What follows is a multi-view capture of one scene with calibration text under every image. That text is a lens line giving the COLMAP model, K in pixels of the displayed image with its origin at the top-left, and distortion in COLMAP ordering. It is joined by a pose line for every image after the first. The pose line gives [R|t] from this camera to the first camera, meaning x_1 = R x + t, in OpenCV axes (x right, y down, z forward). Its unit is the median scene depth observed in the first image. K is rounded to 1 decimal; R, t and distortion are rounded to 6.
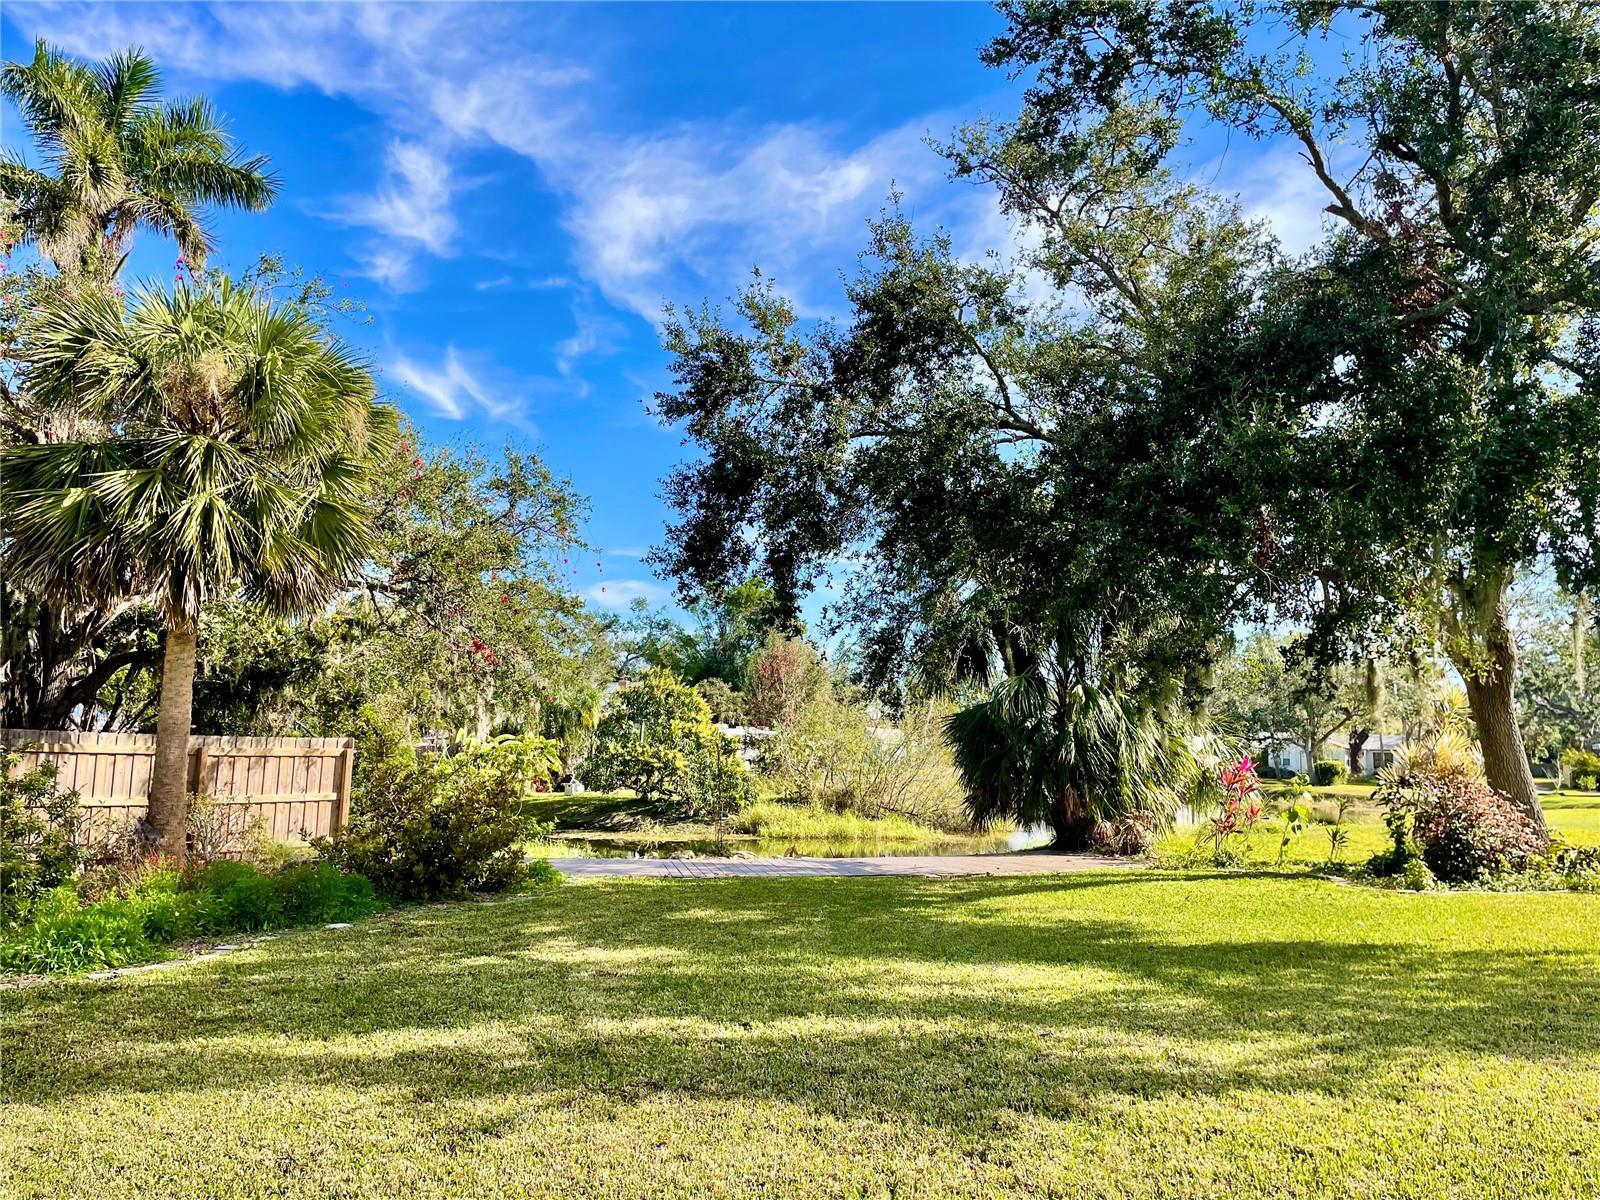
lens RADIAL K [[1215.9, 0, 800.4], [0, 1215.9, 598.3], [0, 0, 1]] dist [0.080375, -0.084061]
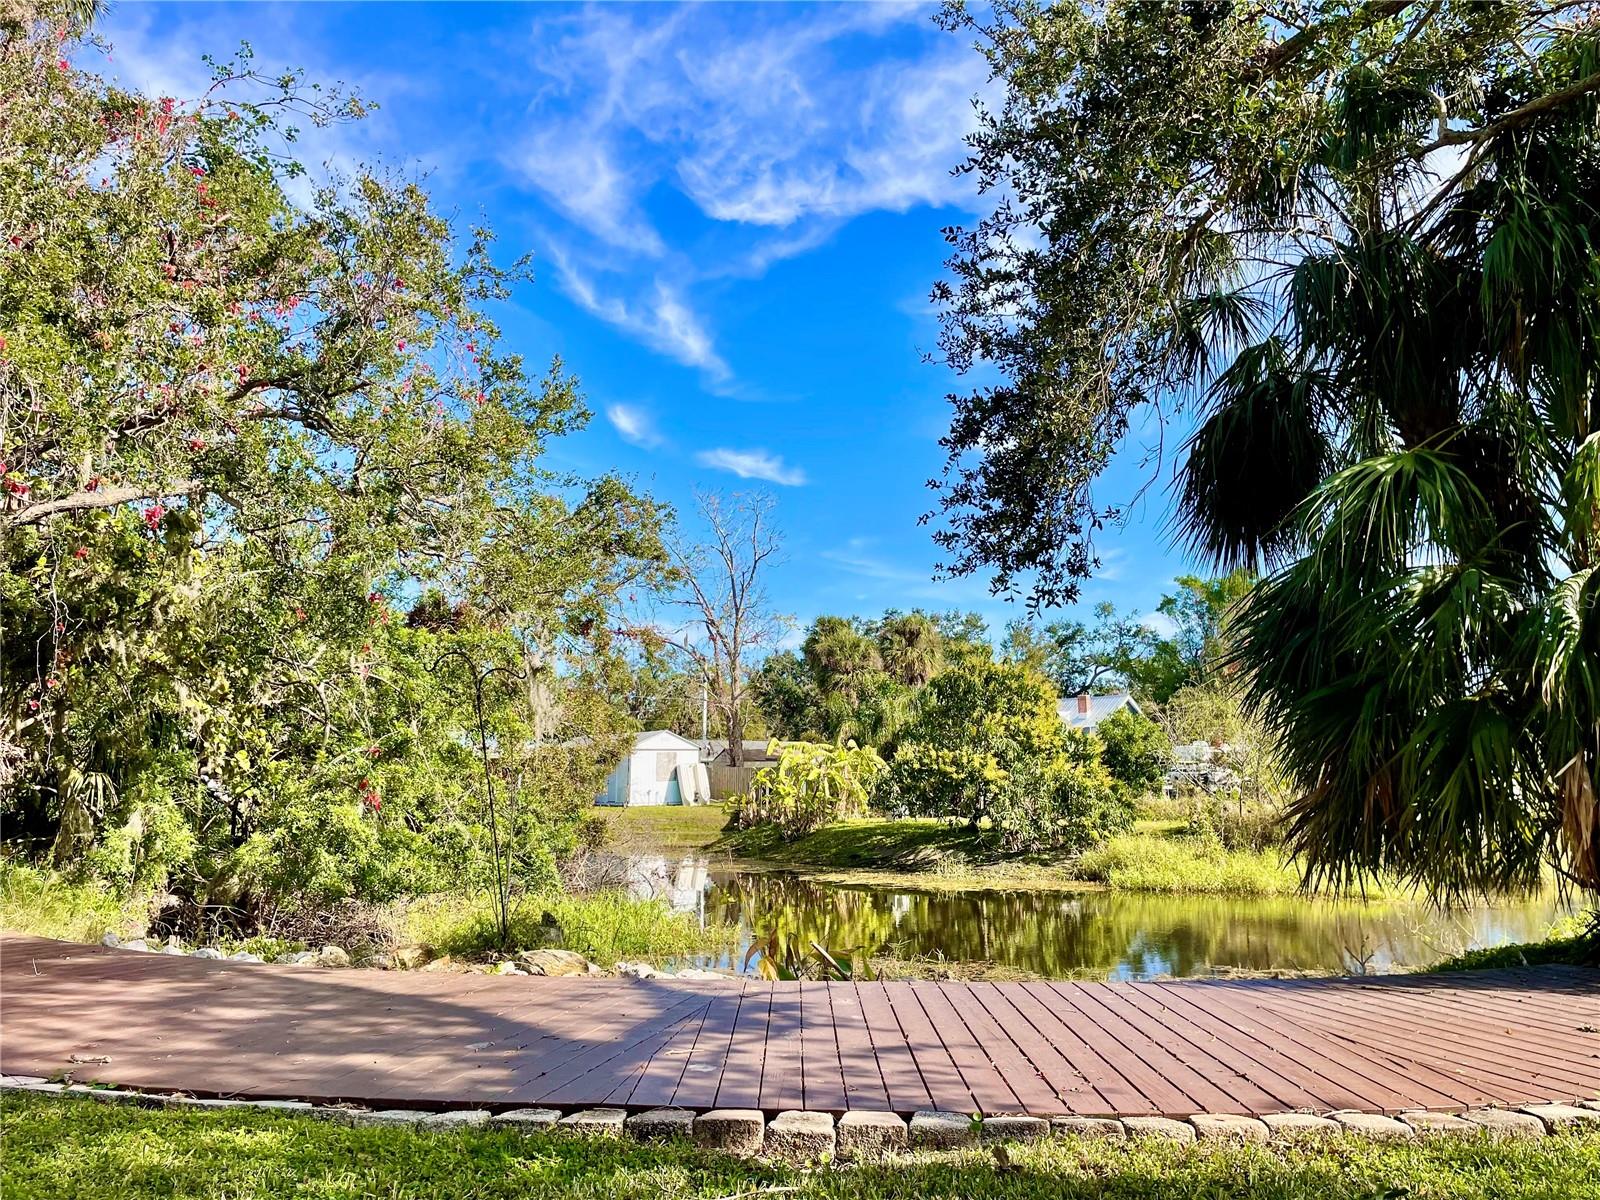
lens RADIAL K [[1215.9, 0, 798.4], [0, 1215.9, 603.5], [0, 0, 1]] dist [0.080375, -0.084061]
pose [[0.905048, -0.073240, -0.418955, 0.092025], [0.061992, 0.997258, -0.040418, 0.059881], [0.420767, 0.010609, 0.907107, 0.327037]]
